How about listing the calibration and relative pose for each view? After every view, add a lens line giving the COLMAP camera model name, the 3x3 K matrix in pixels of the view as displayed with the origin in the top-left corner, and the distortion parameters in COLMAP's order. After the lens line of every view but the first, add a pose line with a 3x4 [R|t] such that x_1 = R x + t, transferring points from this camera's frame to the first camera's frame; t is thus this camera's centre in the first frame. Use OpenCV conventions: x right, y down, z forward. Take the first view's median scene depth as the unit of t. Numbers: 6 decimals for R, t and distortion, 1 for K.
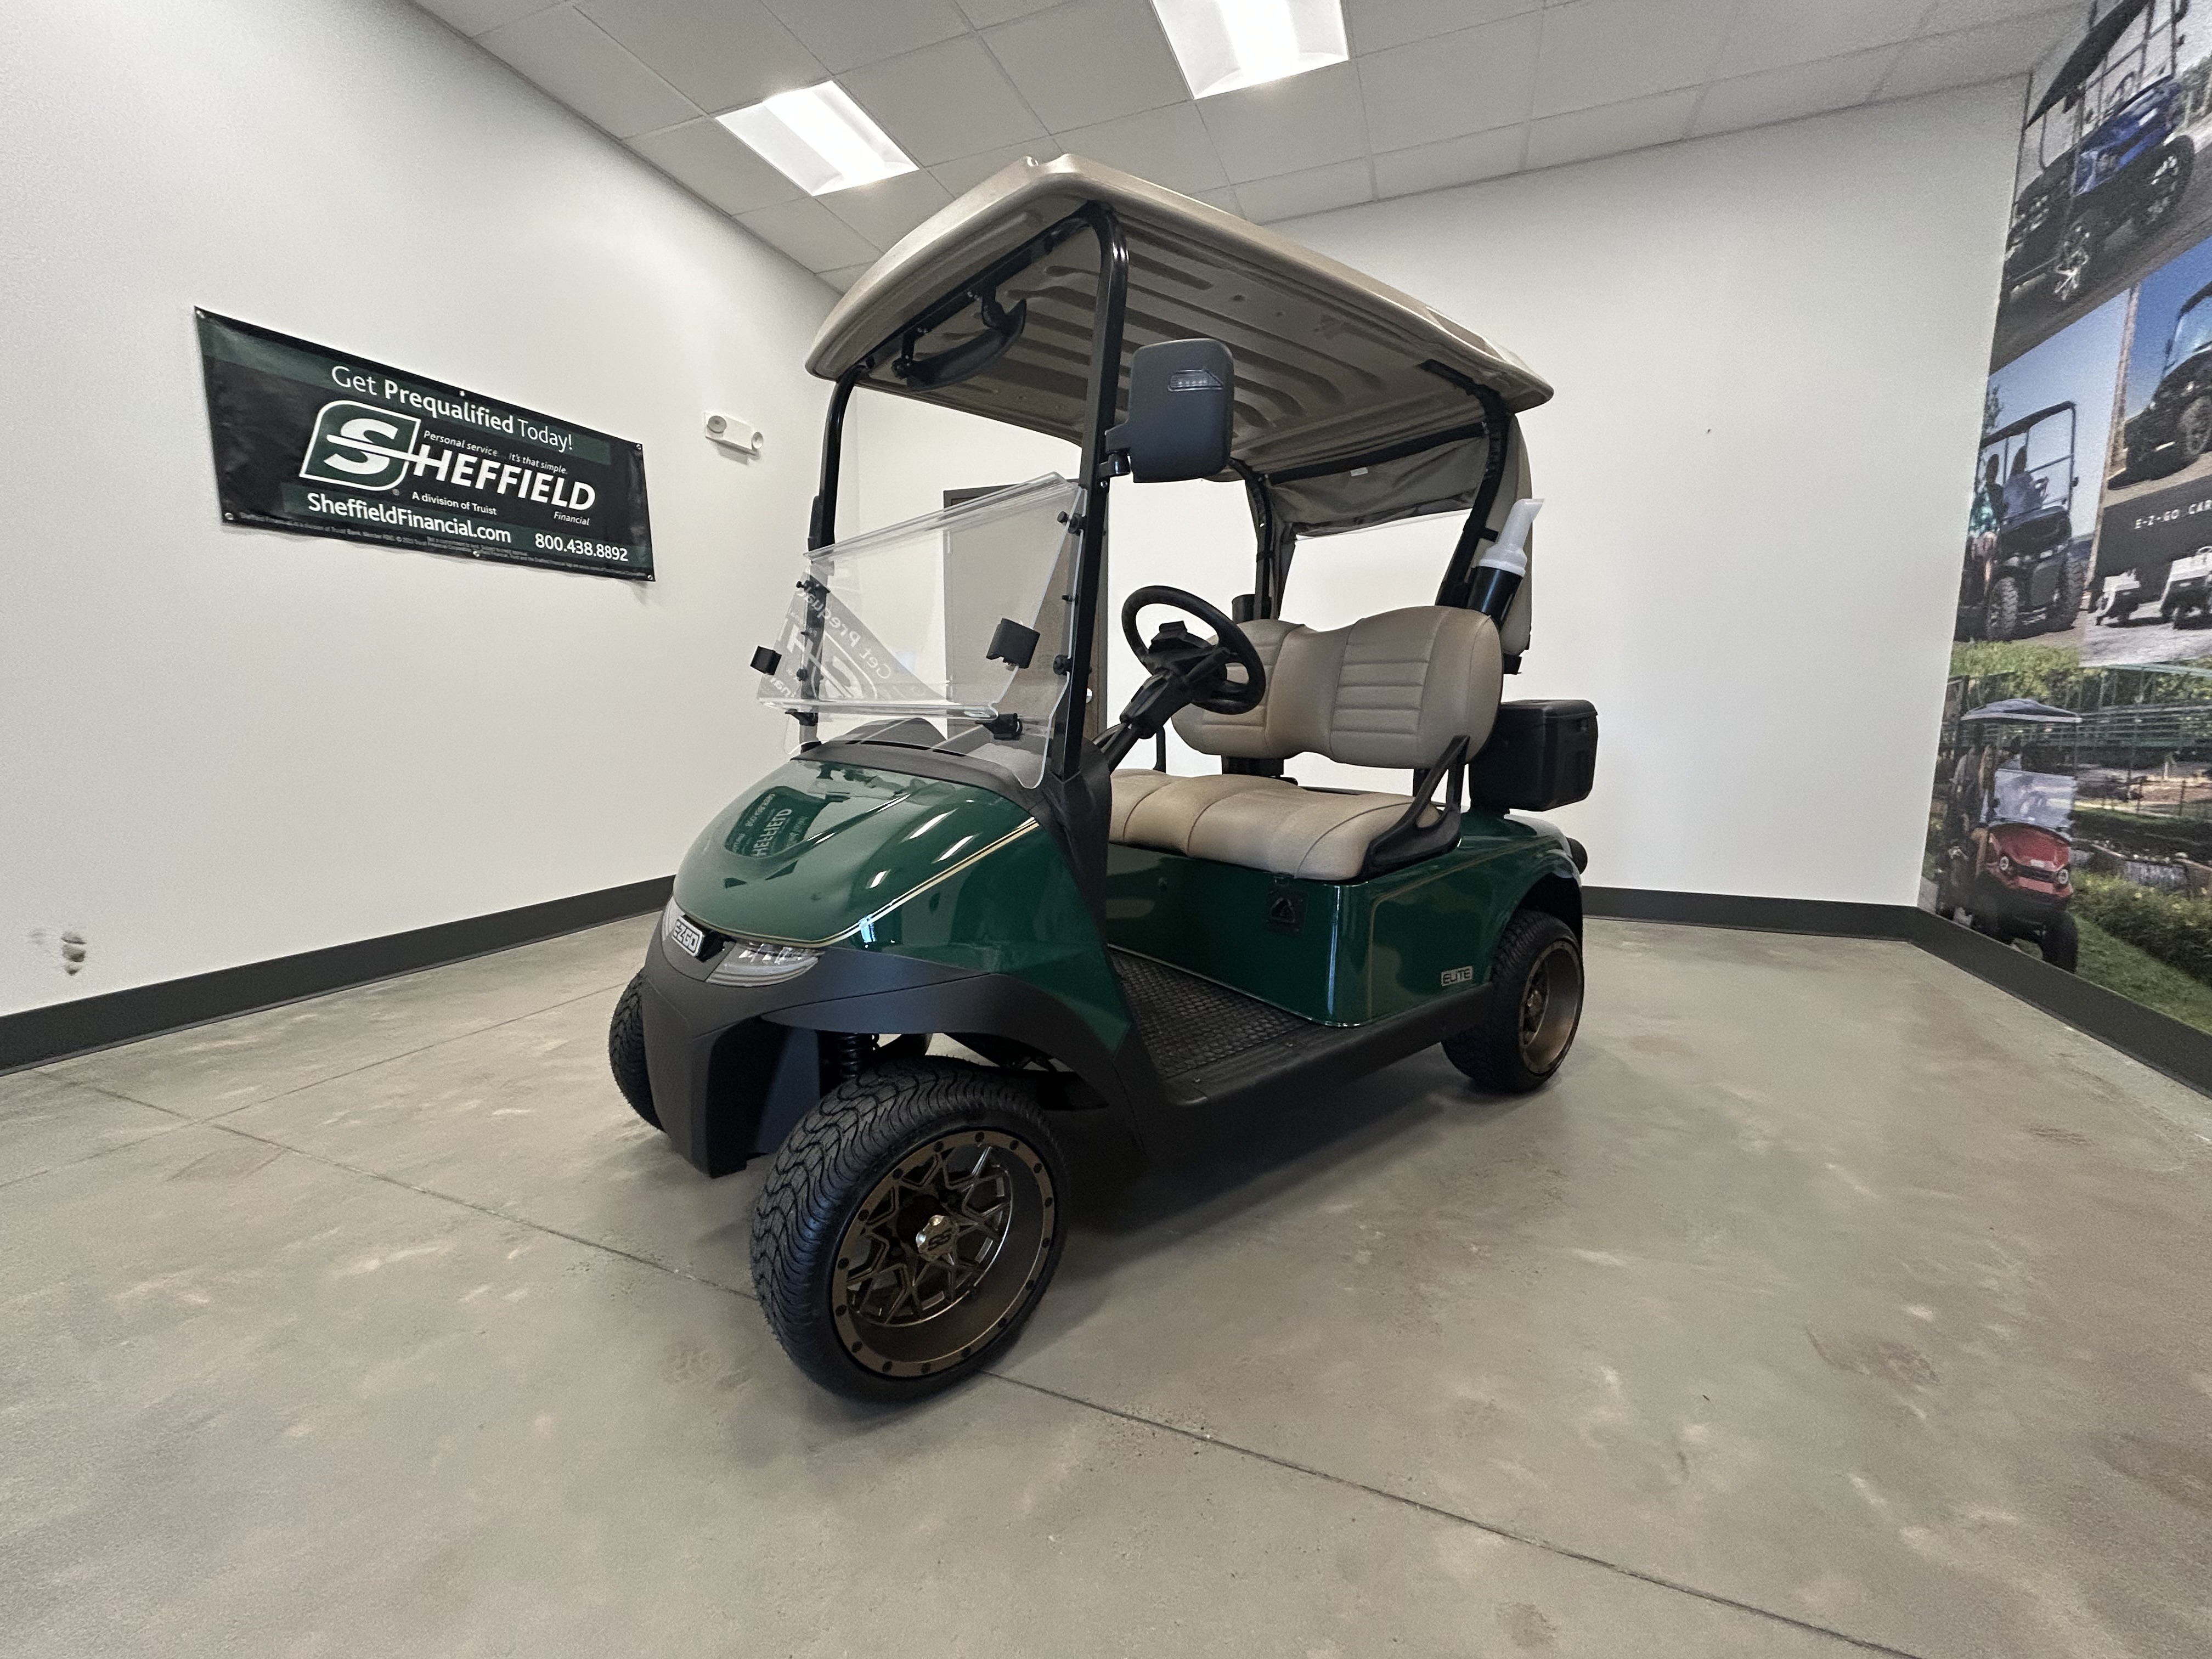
lens RADIAL K [[884.0, 0, 1102.9], [0, 884.0, 829.1], [0, 0, 1]] dist [0.012736, -0.005483]
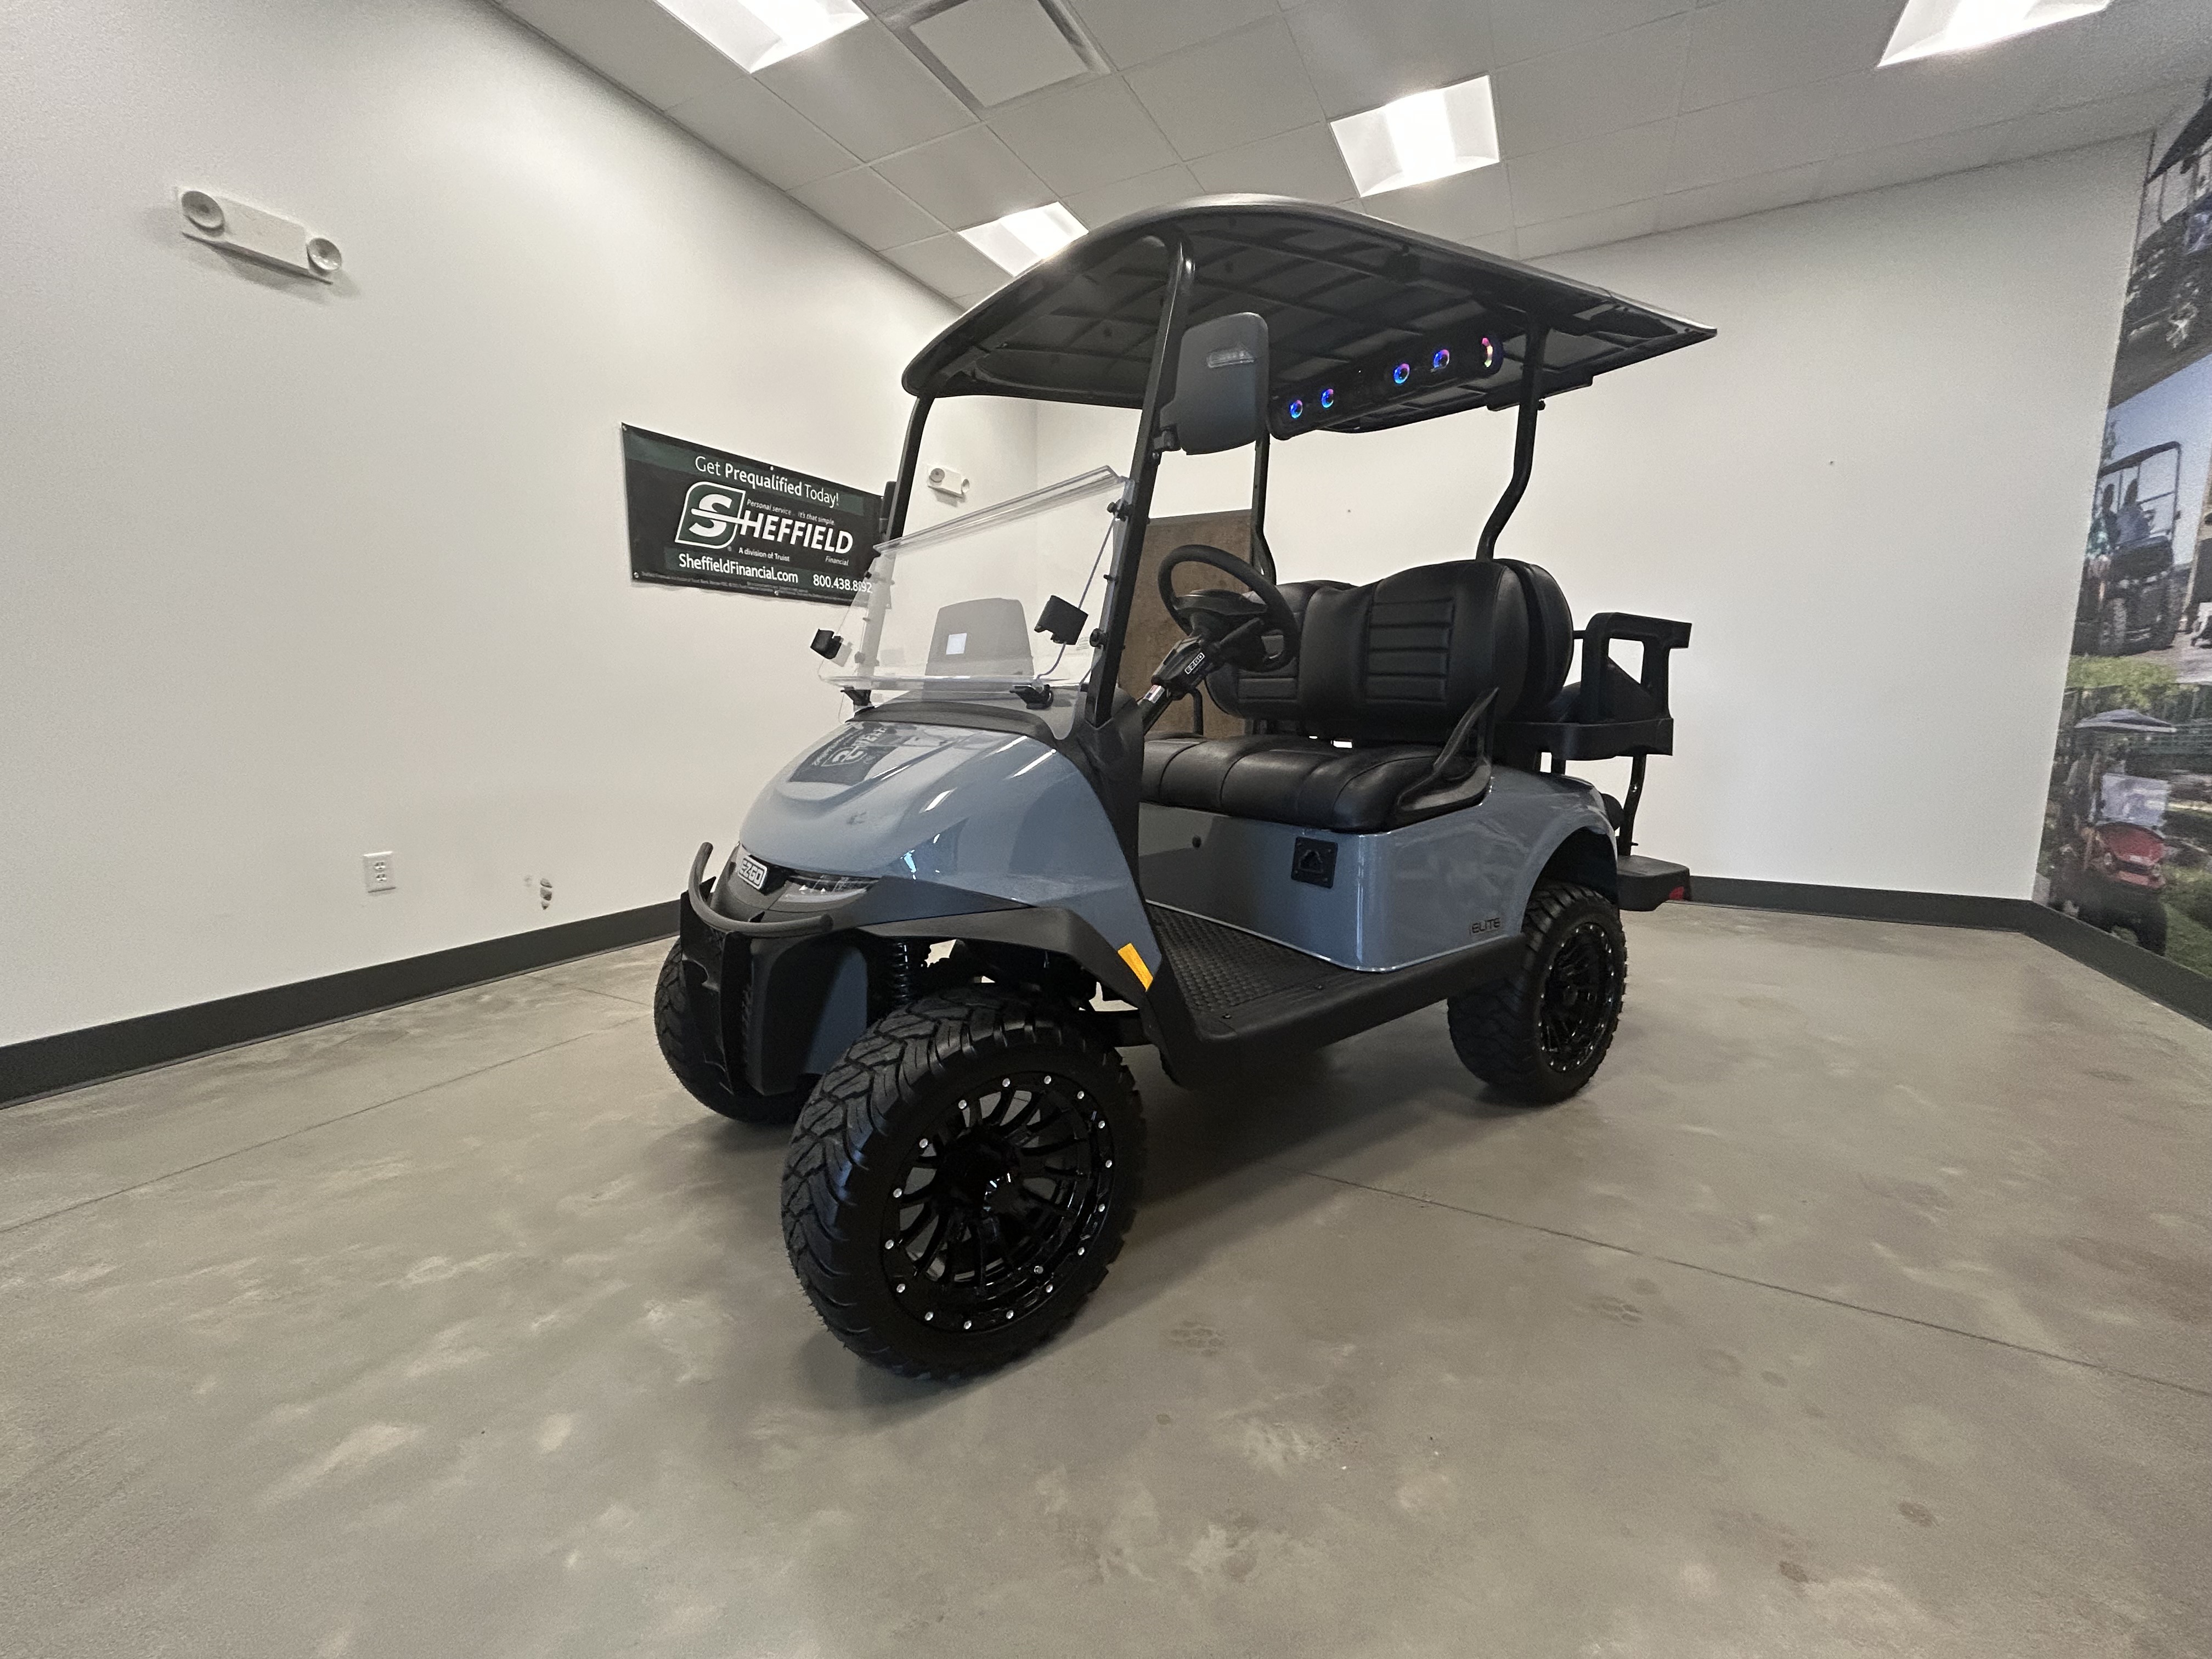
lens RADIAL K [[890.4, 0, 1101.8], [0, 890.4, 828.4], [0, 0, 1]] dist [0.000738, -0.000340]
pose [[0.994376, 0.015125, -0.104824, -0.109760], [-0.014759, 0.999882, 0.004268, 0.014221], [0.104876, -0.002697, 0.994482, -0.224772]]
